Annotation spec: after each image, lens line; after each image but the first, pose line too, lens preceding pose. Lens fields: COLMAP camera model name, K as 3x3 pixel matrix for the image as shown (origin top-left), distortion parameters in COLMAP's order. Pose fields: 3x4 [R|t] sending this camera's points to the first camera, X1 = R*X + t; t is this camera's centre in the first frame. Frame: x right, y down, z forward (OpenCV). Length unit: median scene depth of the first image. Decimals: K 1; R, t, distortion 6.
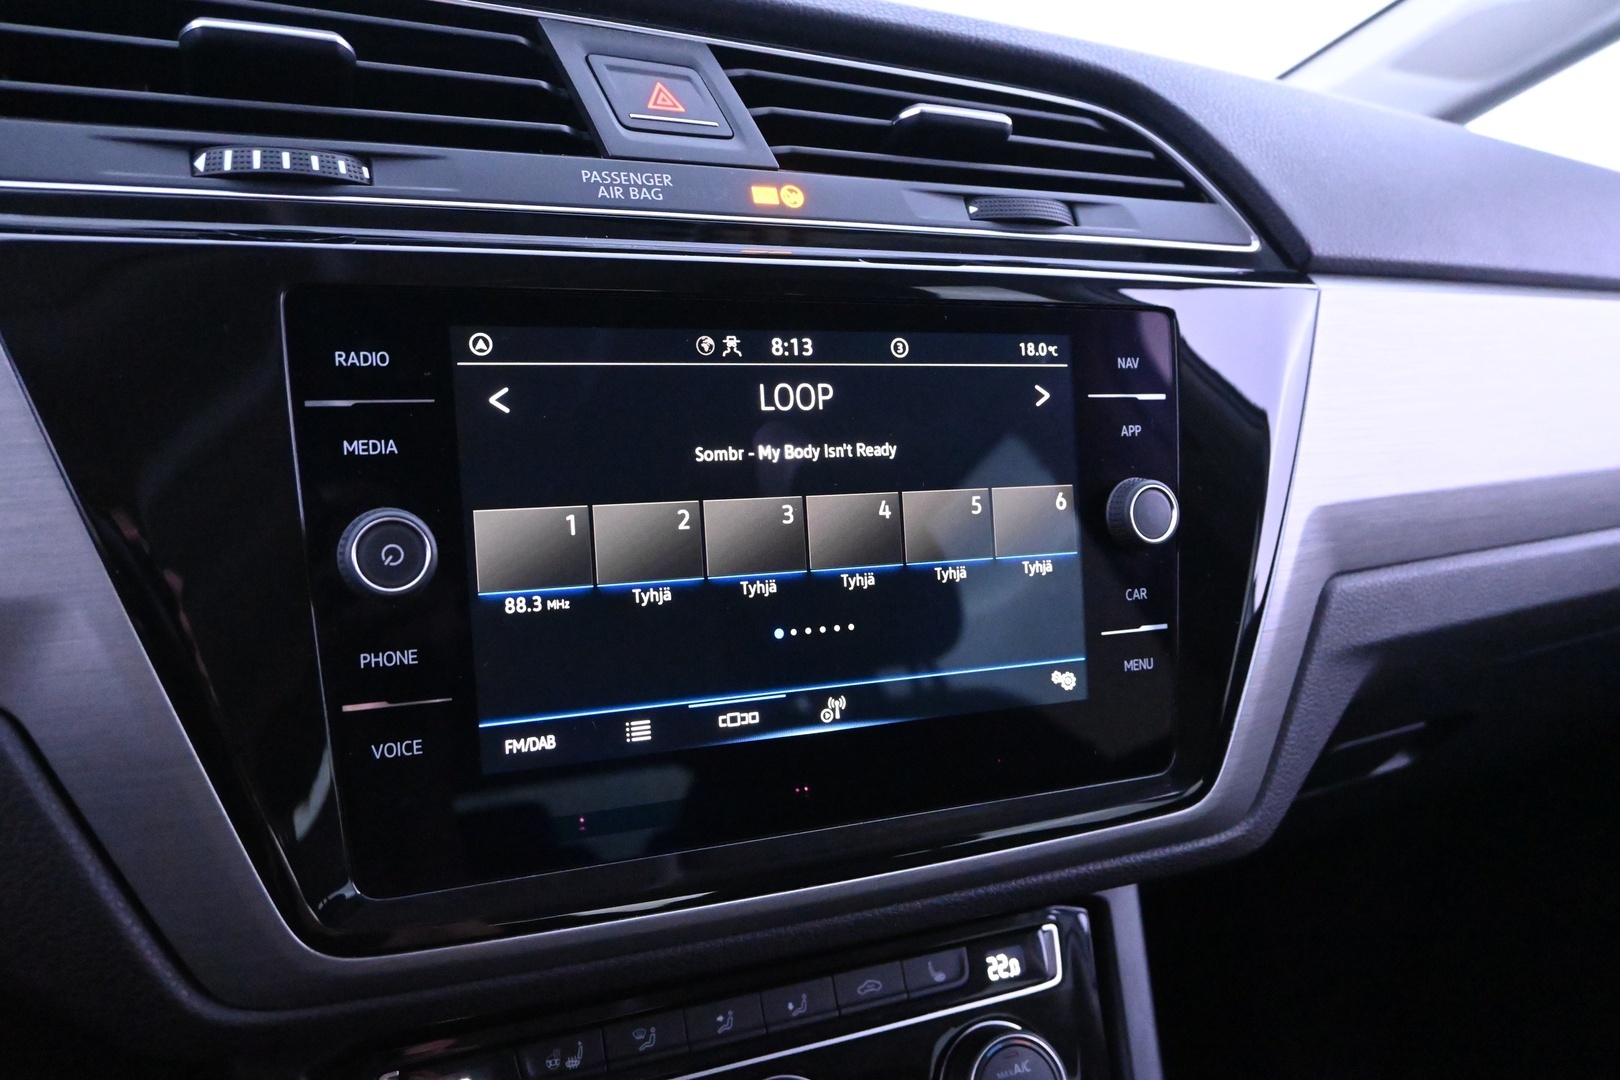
lens RADIAL K [[1308.1, 0, 807.1], [0, 1308.1, 537.5], [0, 0, 1]] dist [-0.007198, -0.010002]
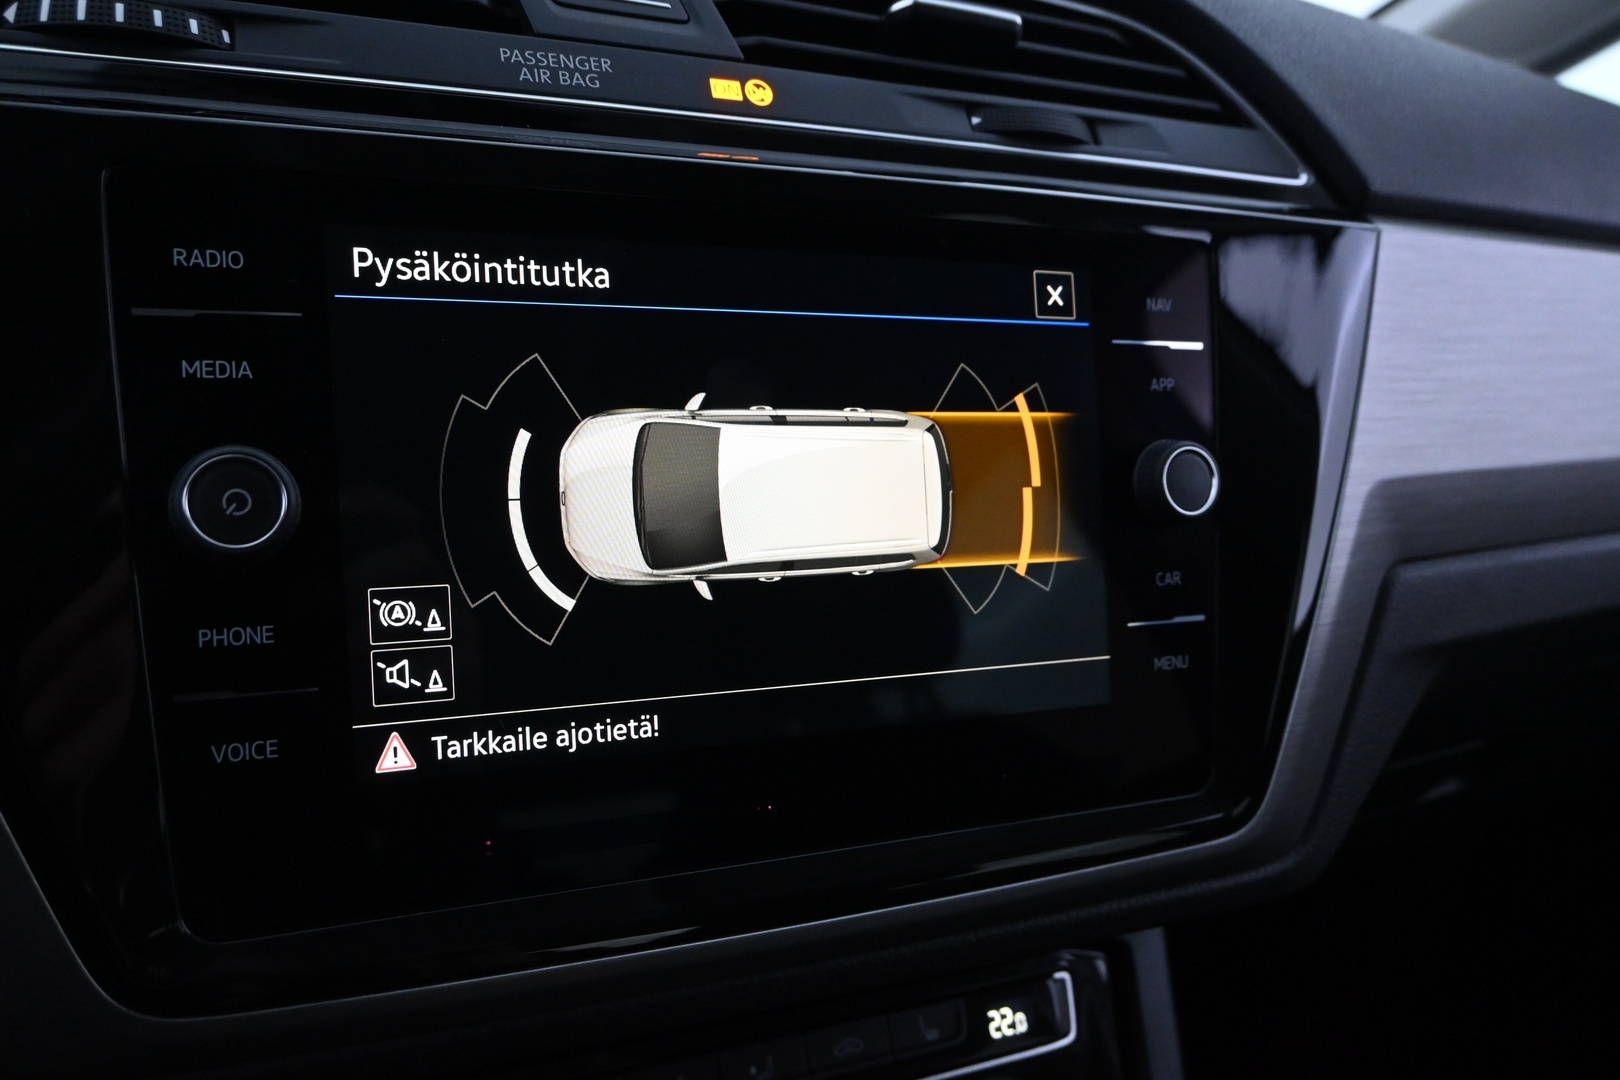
lens RADIAL K [[1308.1, 0, 813.0], [0, 1308.1, 542.7], [0, 0, 1]] dist [-0.007198, -0.010002]
pose [[0.999961, 0.006664, 0.005830, 0.018572], [-0.006544, 0.999770, -0.020425, 0.038964], [-0.005965, 0.020386, 0.999774, 0.161799]]
